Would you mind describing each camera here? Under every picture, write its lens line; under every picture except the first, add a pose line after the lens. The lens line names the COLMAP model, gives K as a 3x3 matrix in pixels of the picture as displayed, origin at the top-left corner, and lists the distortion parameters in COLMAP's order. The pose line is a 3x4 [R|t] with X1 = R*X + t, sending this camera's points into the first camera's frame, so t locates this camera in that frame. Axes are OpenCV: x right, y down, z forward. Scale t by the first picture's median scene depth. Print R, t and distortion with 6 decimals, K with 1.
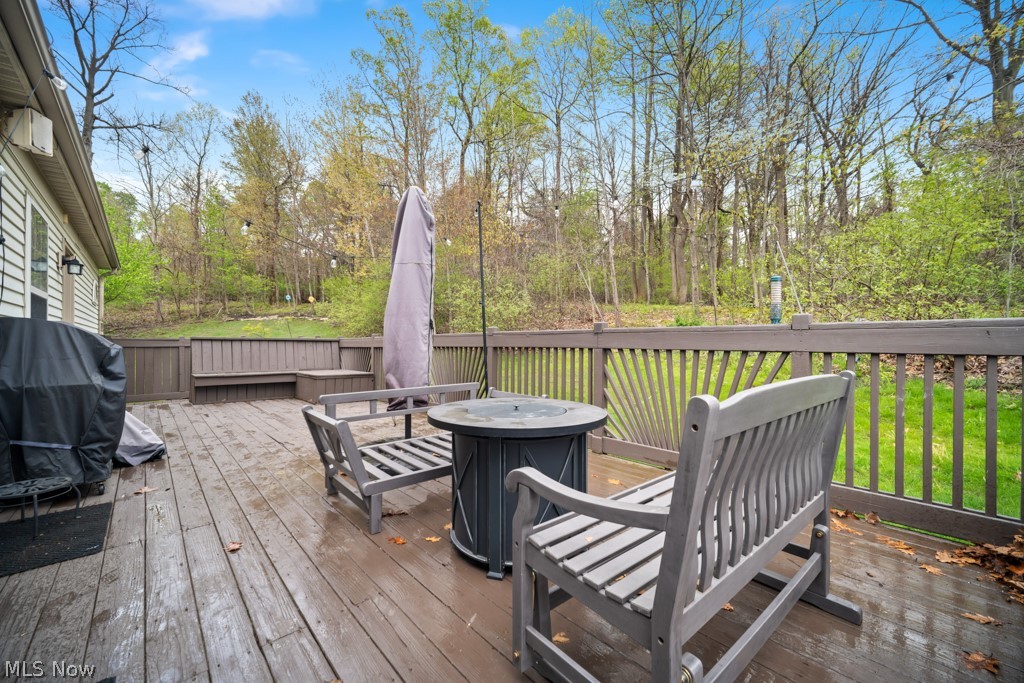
lens RADIAL K [[411.4, 0, 511.1], [0, 411.4, 342.4], [0, 0, 1]] dist [0.001072, 0.001277]
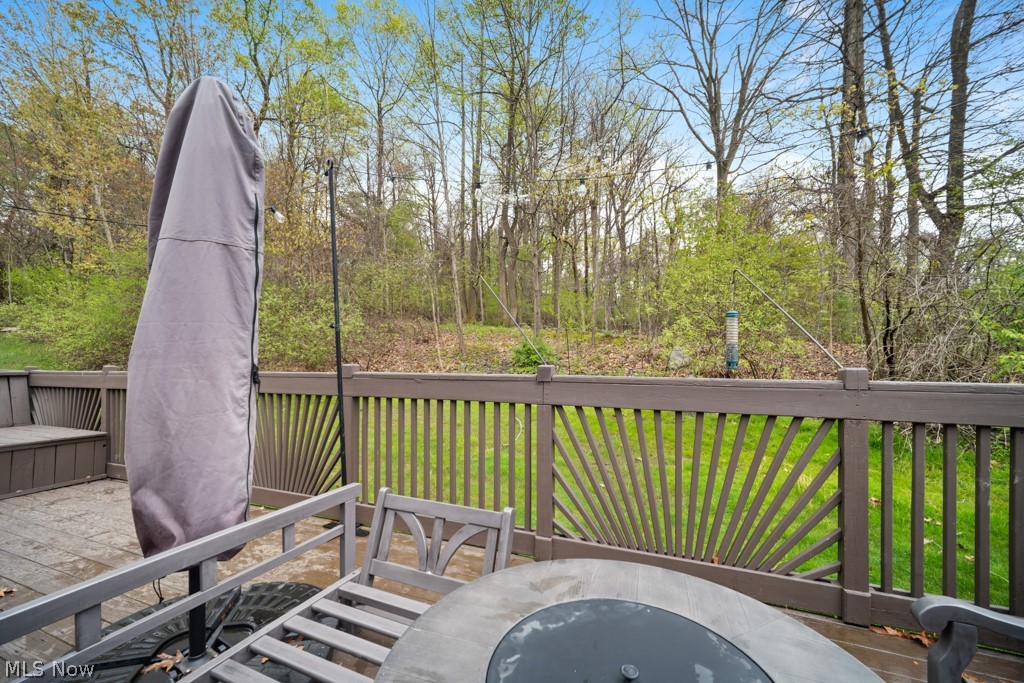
lens RADIAL K [[415.2, 0, 509.0], [0, 415.2, 360.4], [0, 0, 1]] dist [-0.000710, 0.000220]
pose [[0.904640, 0.000248, 0.426176, -0.061635], [-0.001241, 0.999997, 0.002054, -0.028884], [-0.426174, -0.002387, 0.904638, 0.201781]]
